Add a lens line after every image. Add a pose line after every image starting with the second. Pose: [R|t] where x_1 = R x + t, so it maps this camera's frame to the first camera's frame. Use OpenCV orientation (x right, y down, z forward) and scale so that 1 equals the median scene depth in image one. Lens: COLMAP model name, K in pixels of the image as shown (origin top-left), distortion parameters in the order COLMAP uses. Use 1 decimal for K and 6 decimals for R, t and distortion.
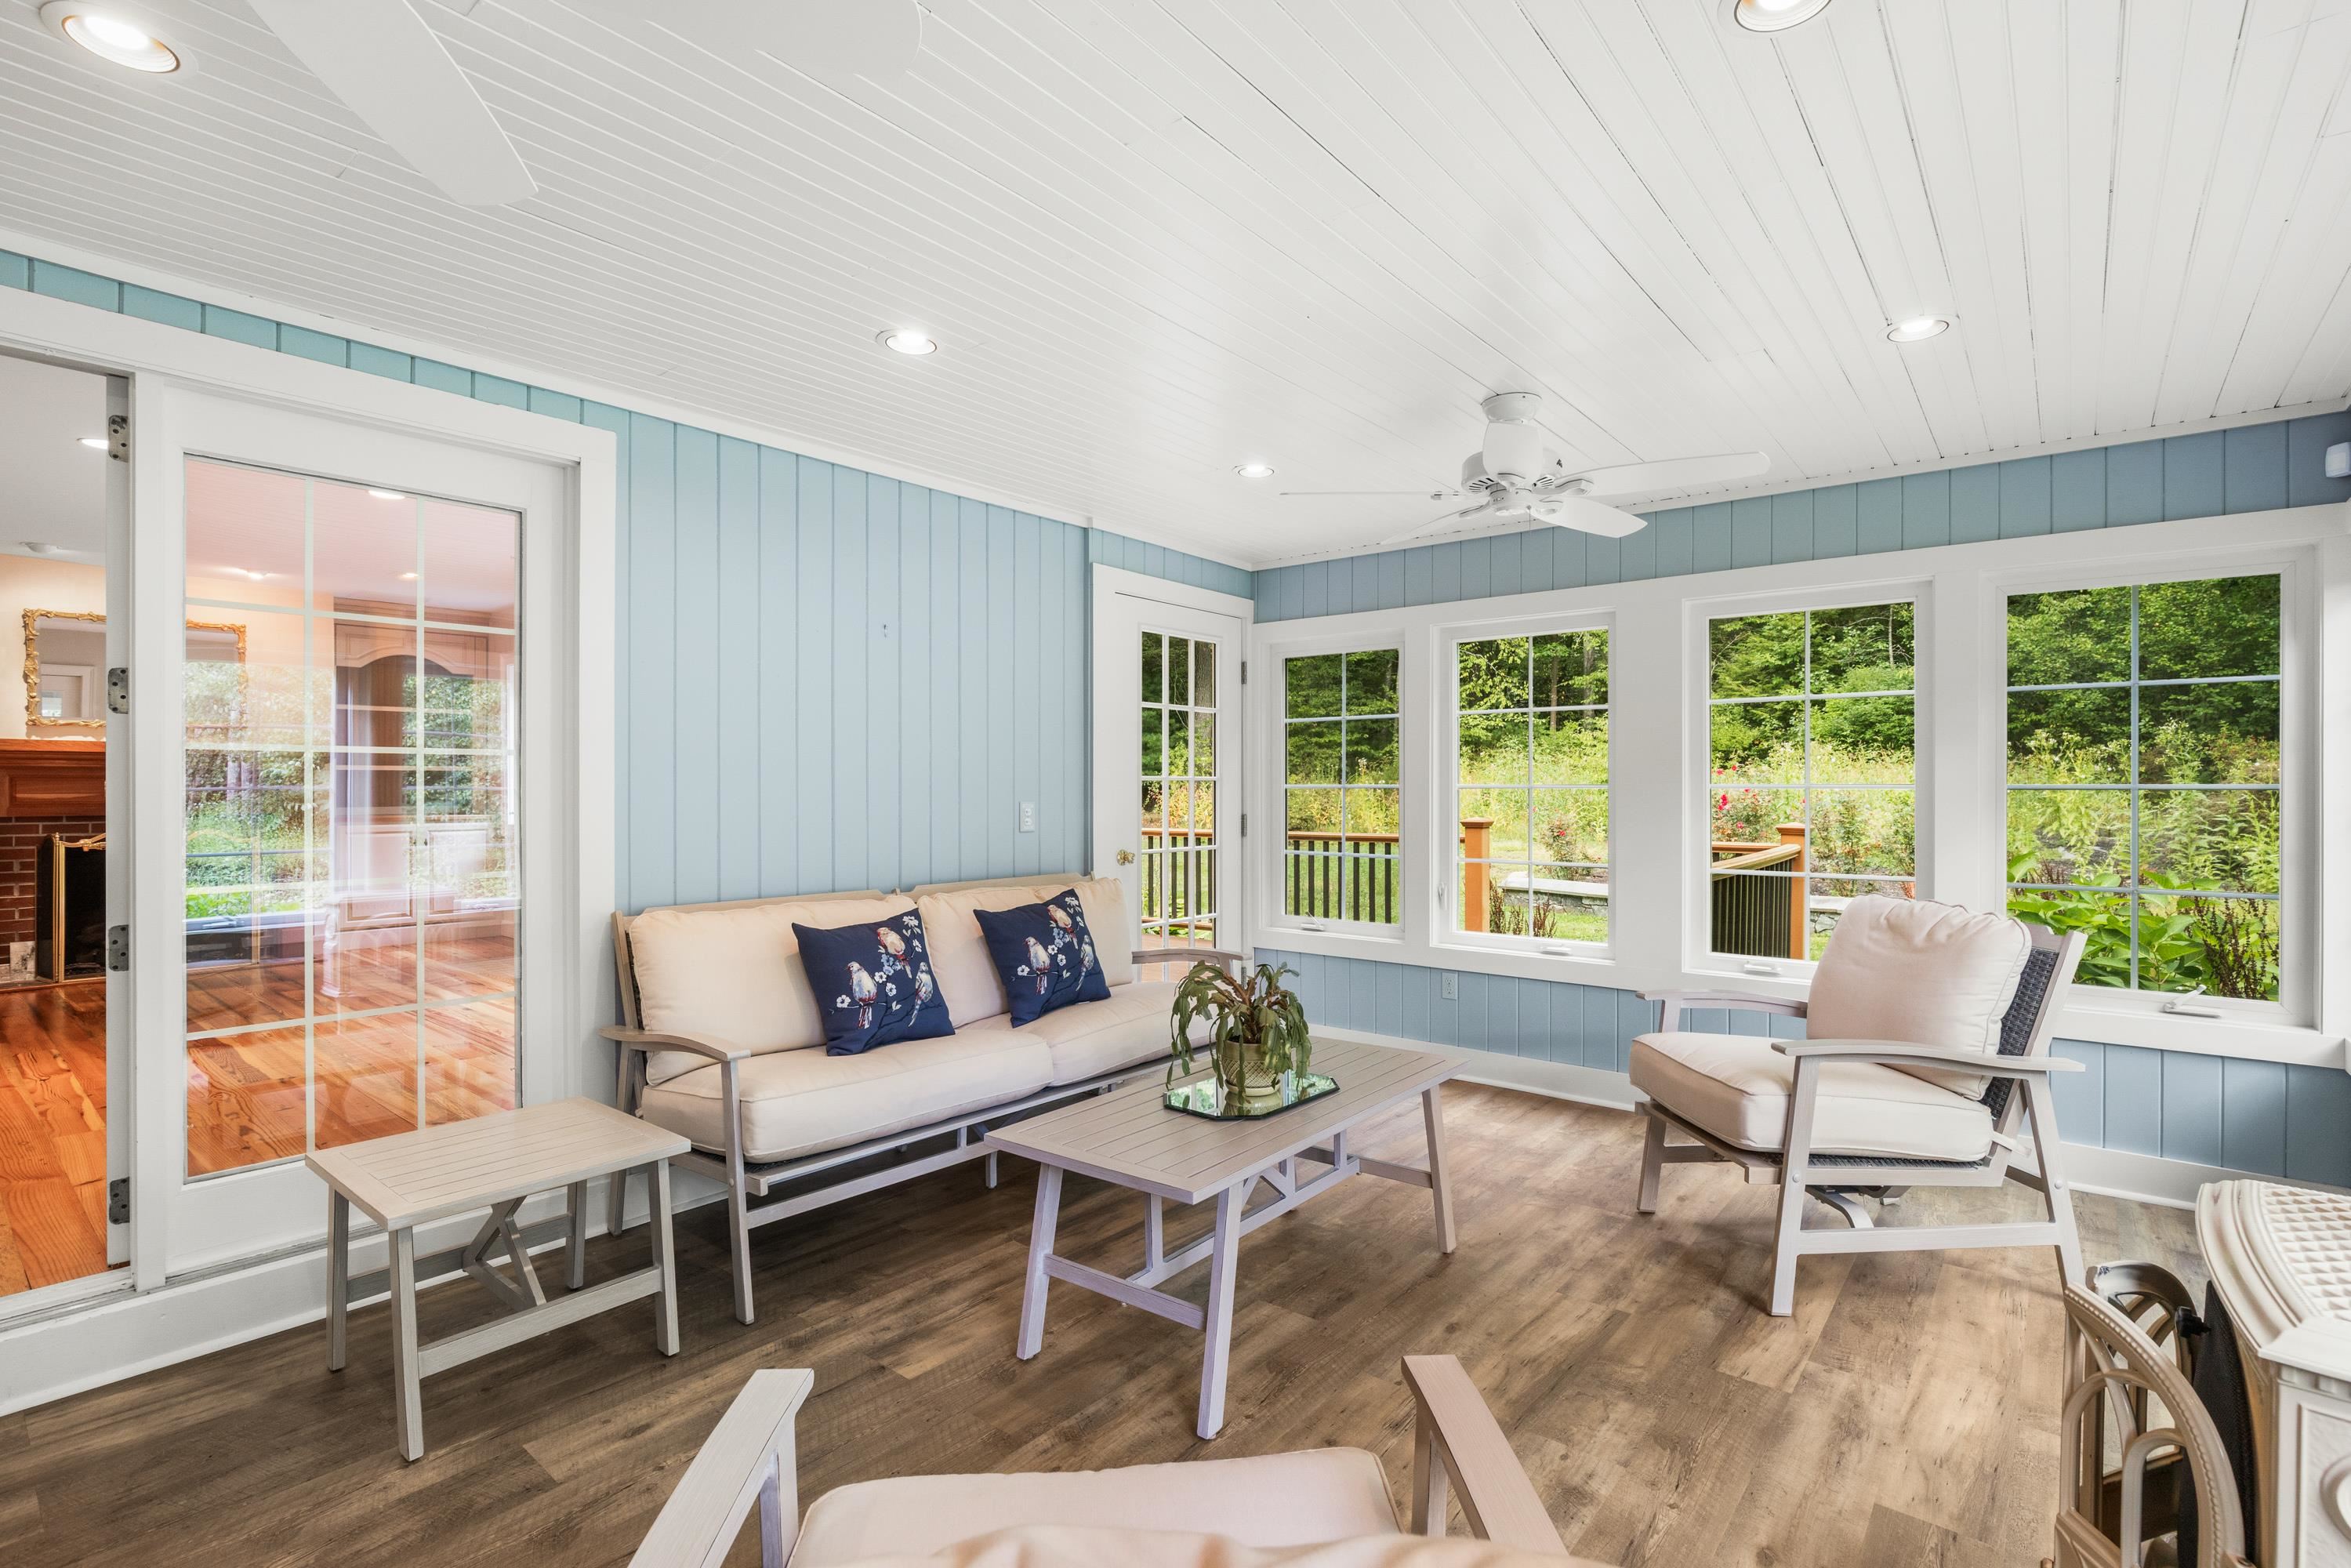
lens RADIAL K [[1080.9, 0, 1199.4], [0, 1080.9, 771.9], [0, 0, 1]] dist [-0.010824, -0.000655]
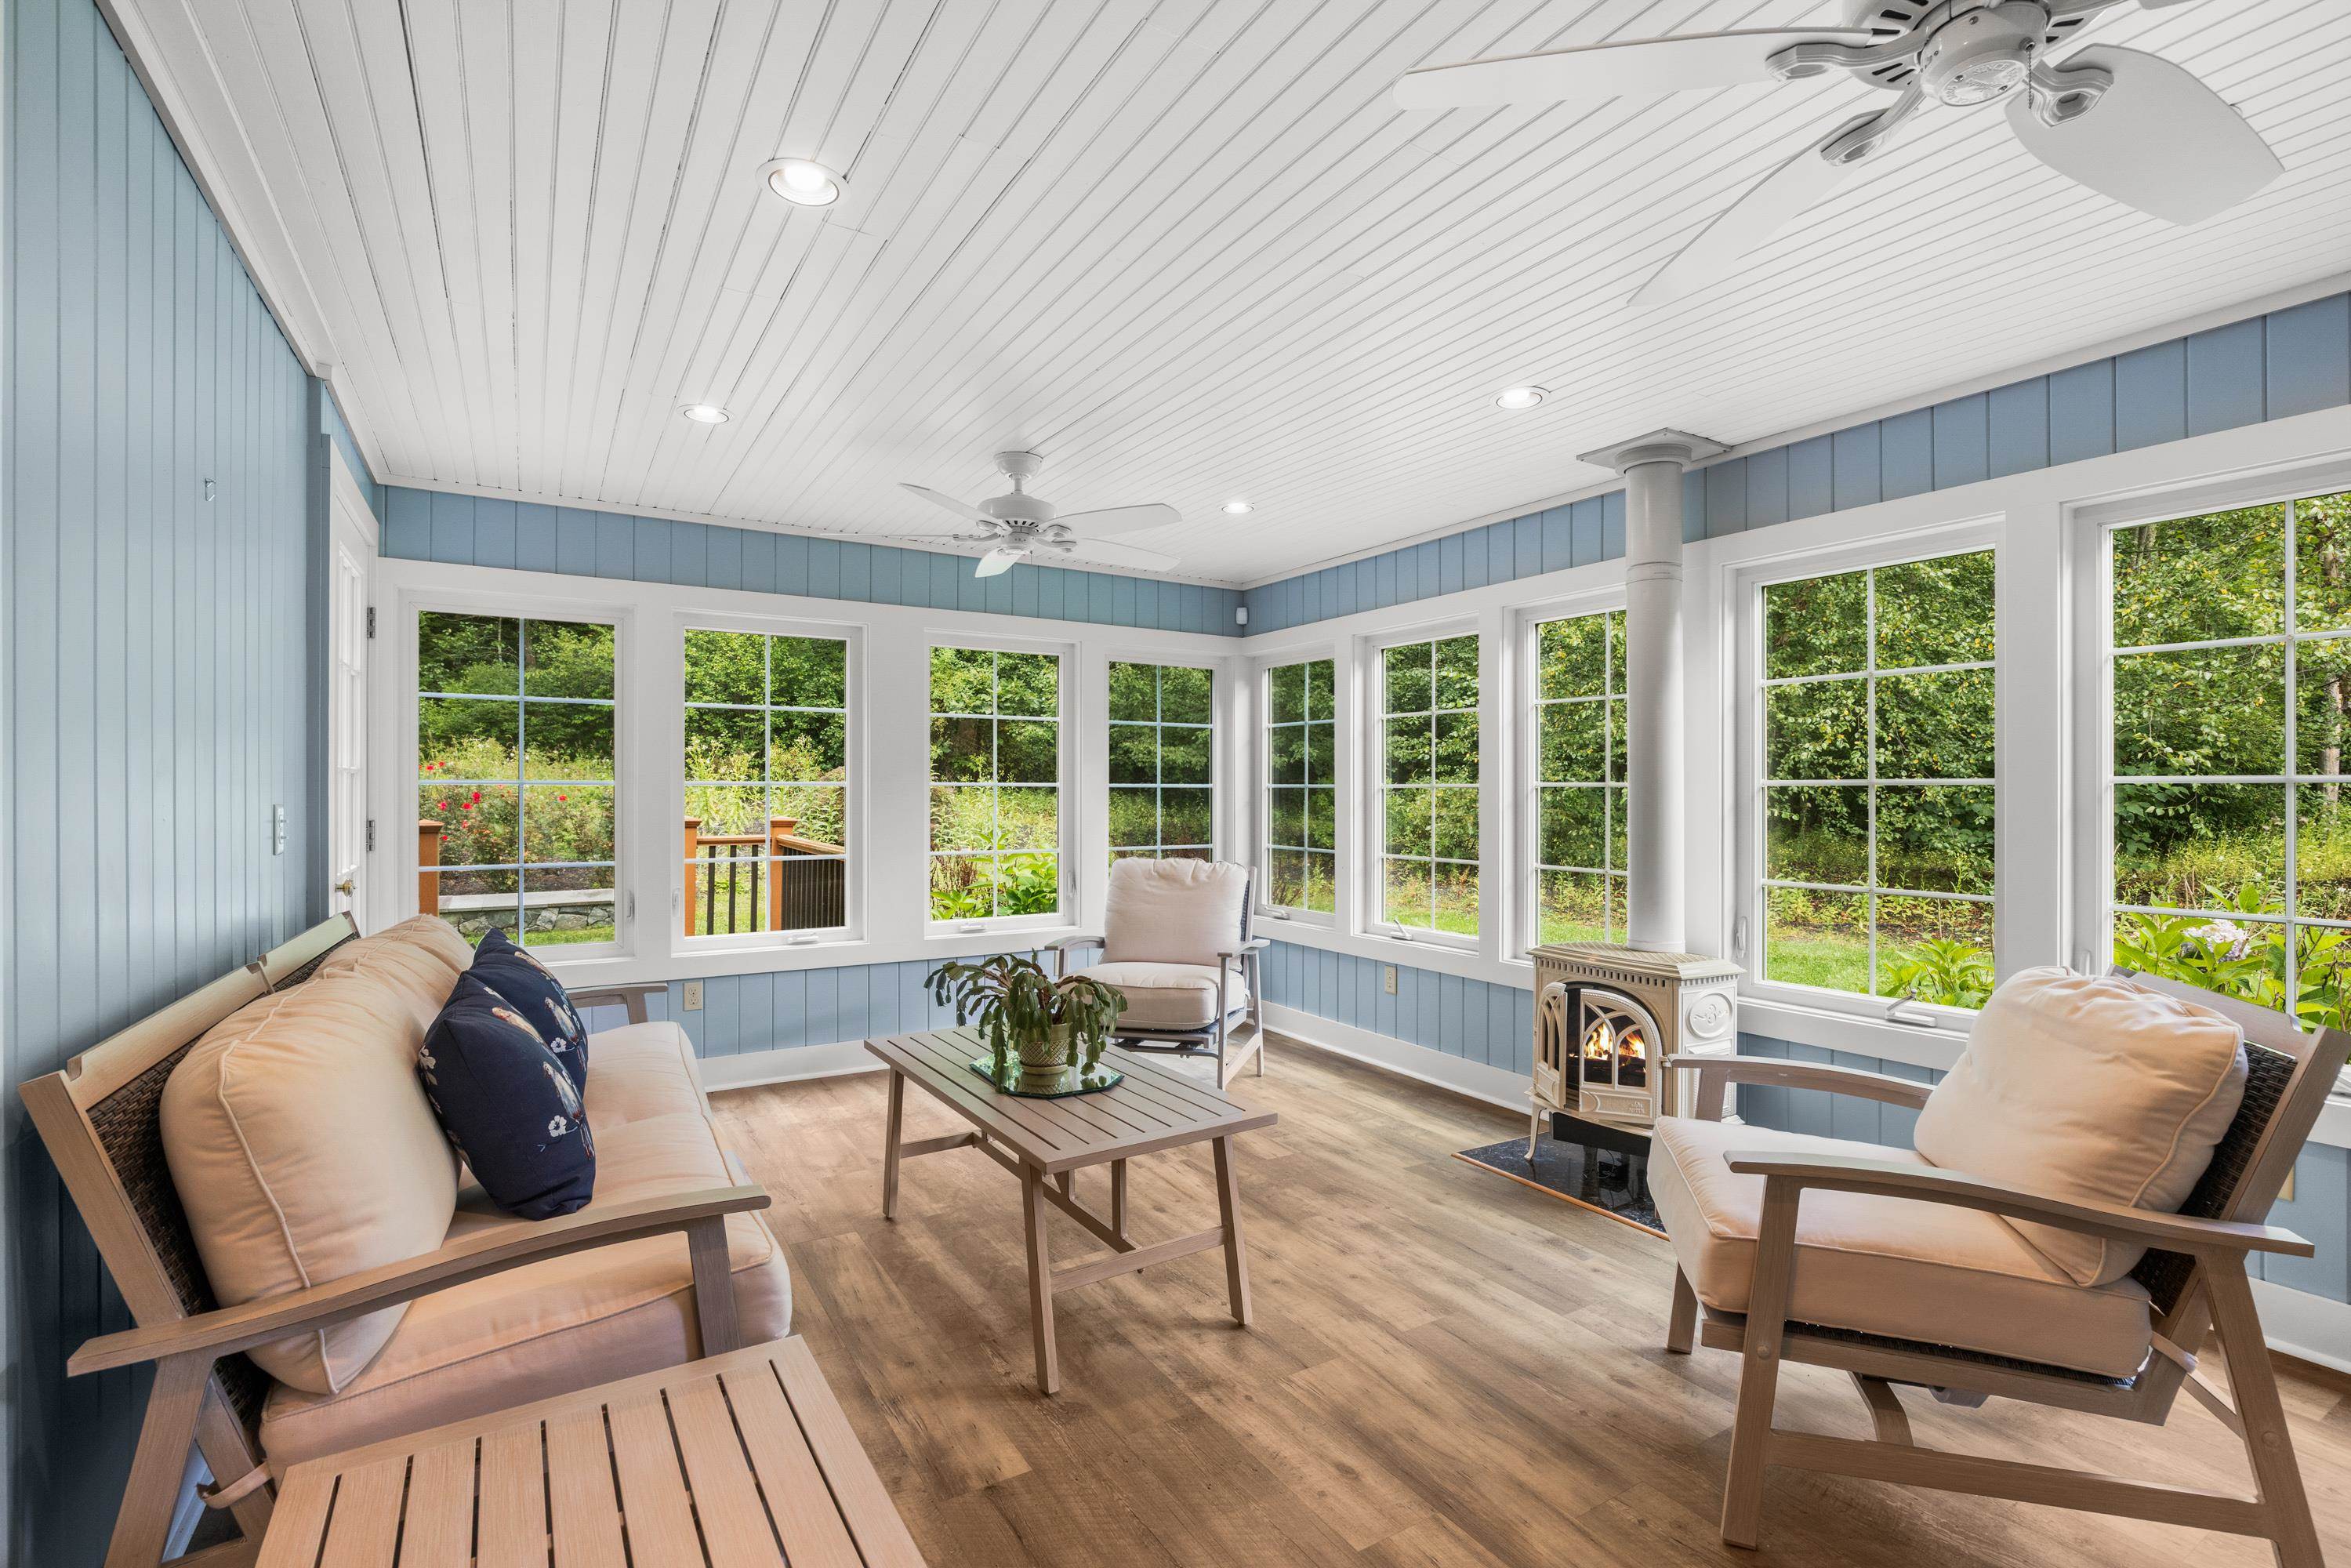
lens RADIAL K [[1069.7, 0, 1175.5], [0, 1069.7, 784.0], [0, 0, 1]] dist [-0.013973, -0.000606]
pose [[0.339291, 0.005527, 0.940665, -0.778427], [-0.017782, 0.999842, 0.000539, 0.009122], [-0.940514, -0.016910, 0.339335, 0.459279]]
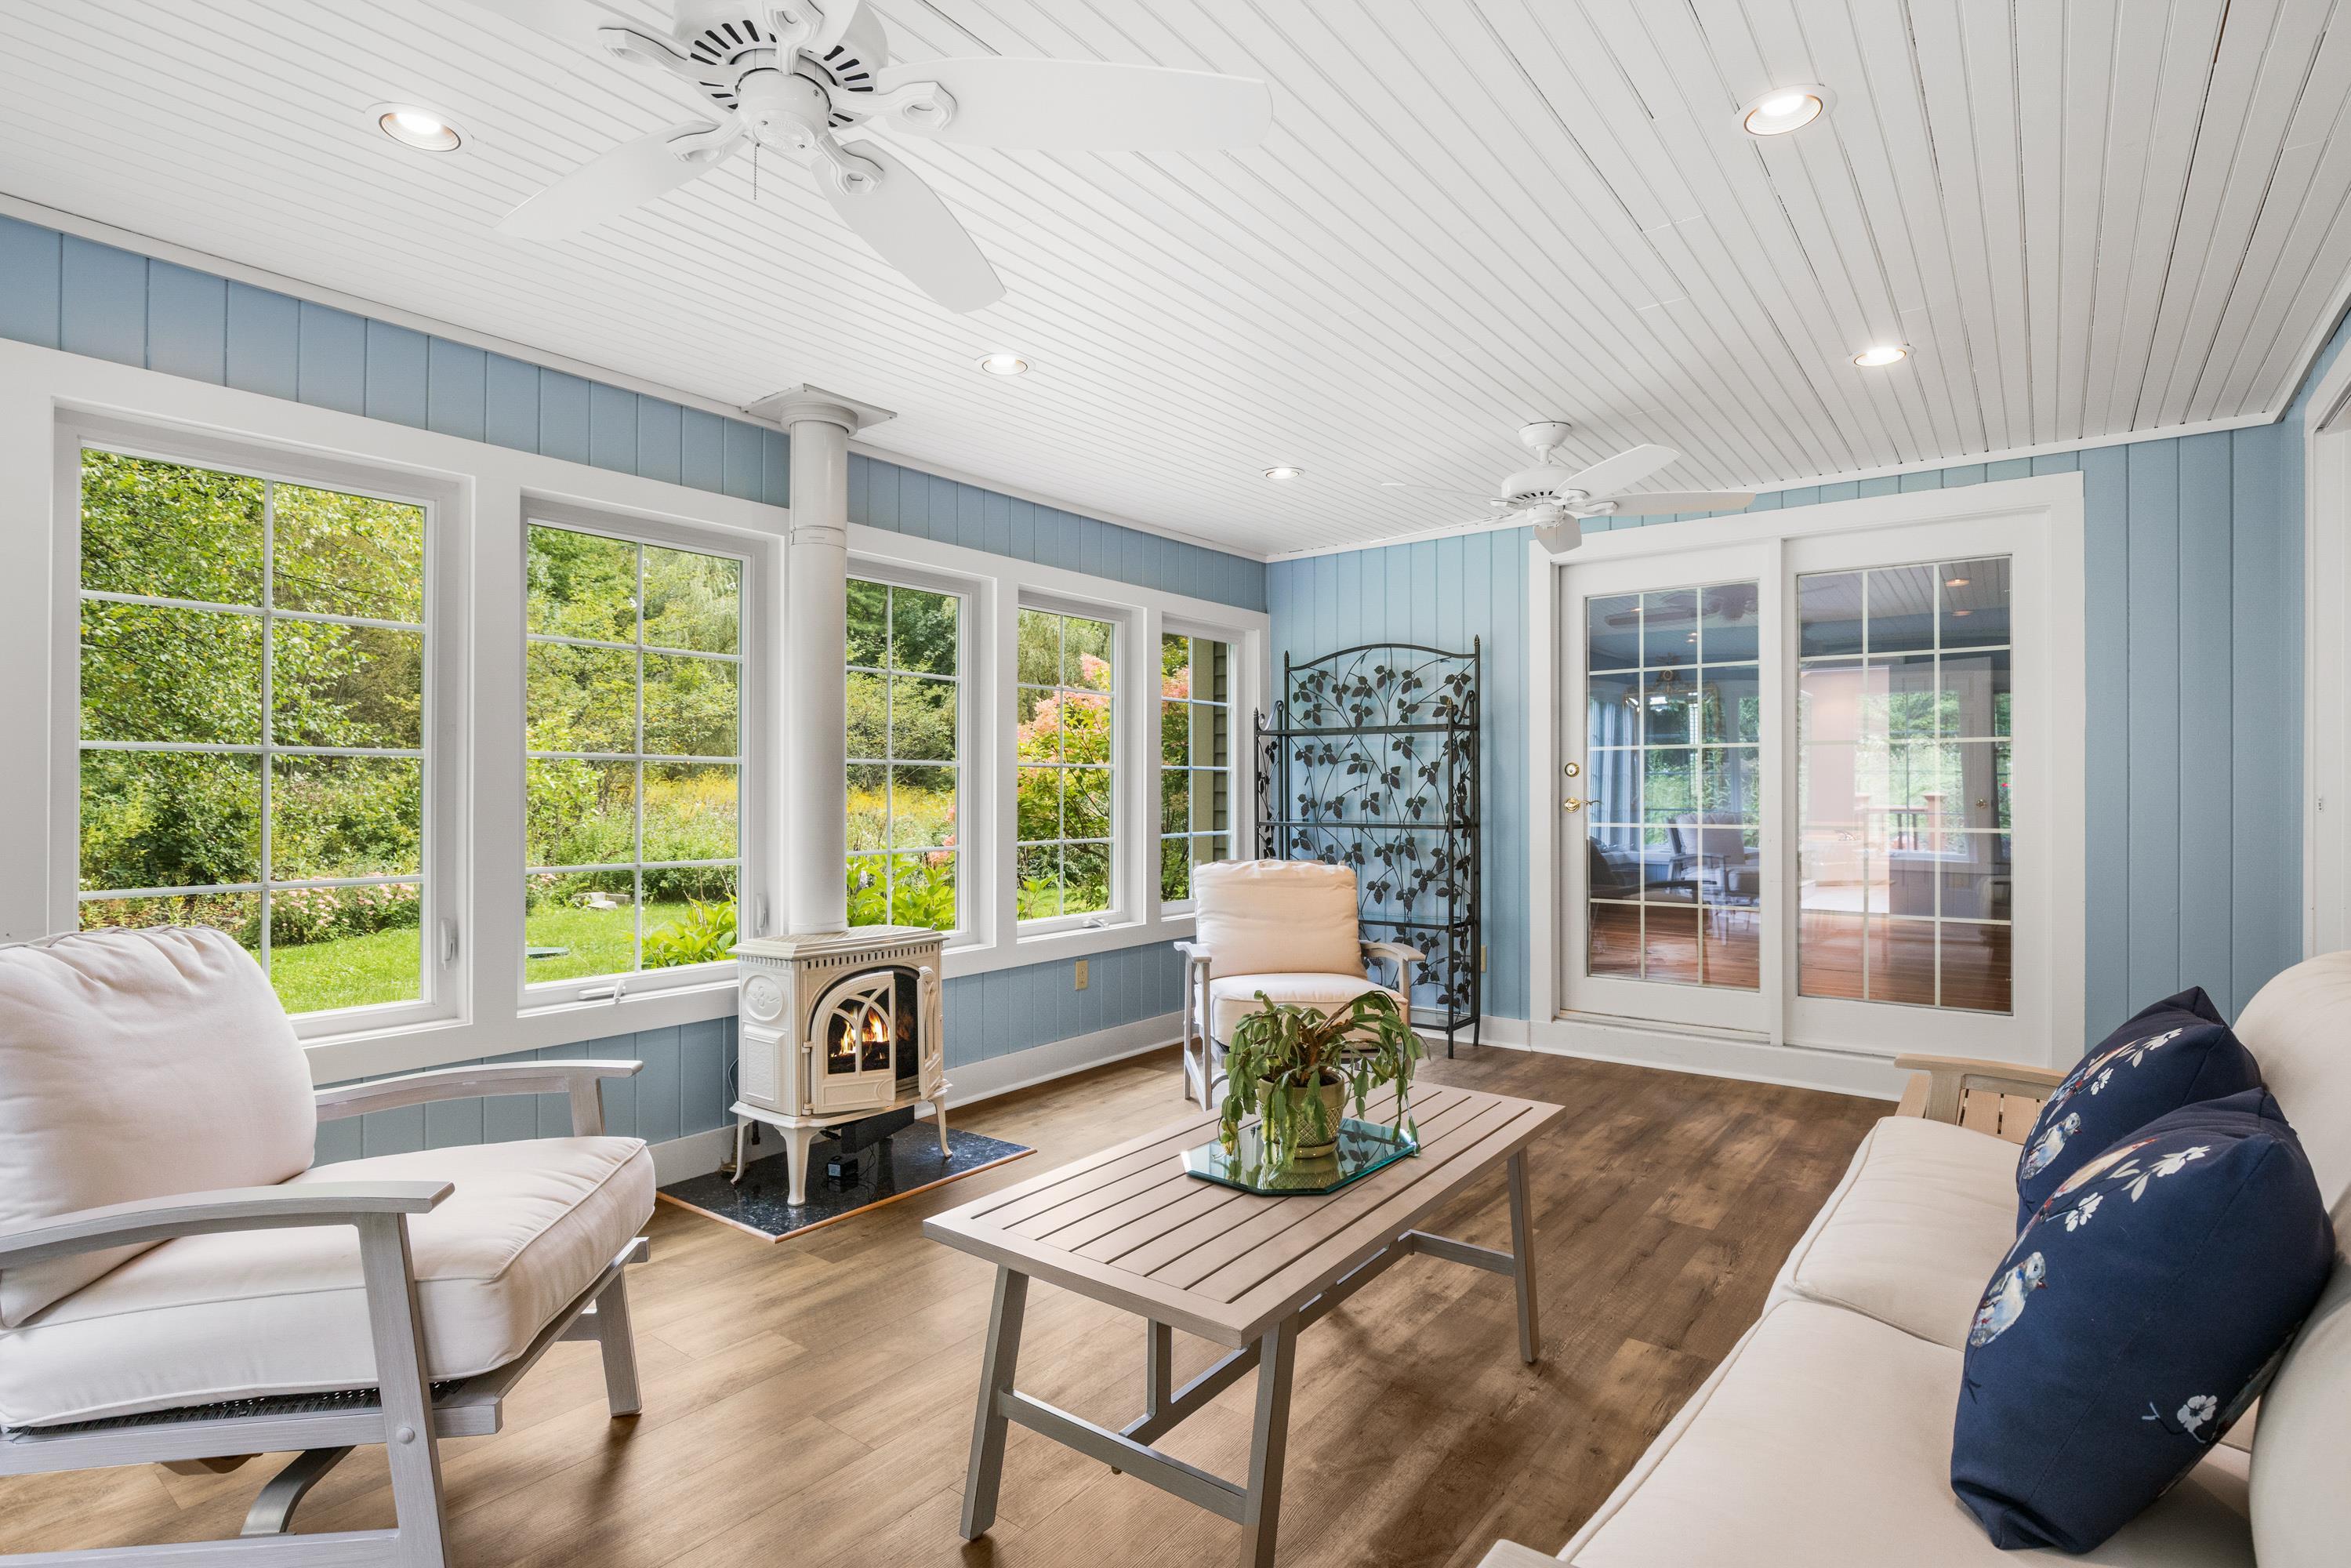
lens RADIAL K [[1225.9, 0, 1175.5], [0, 1225.9, 784.0], [0, 0, 1]] dist [0.002593, 0.000276]
pose [[-0.999266, -0.002981, -0.038192, 0.150043], [-0.002684, 0.999966, -0.007839, 0.041526], [0.038214, -0.007730, -0.999240, 1.605915]]
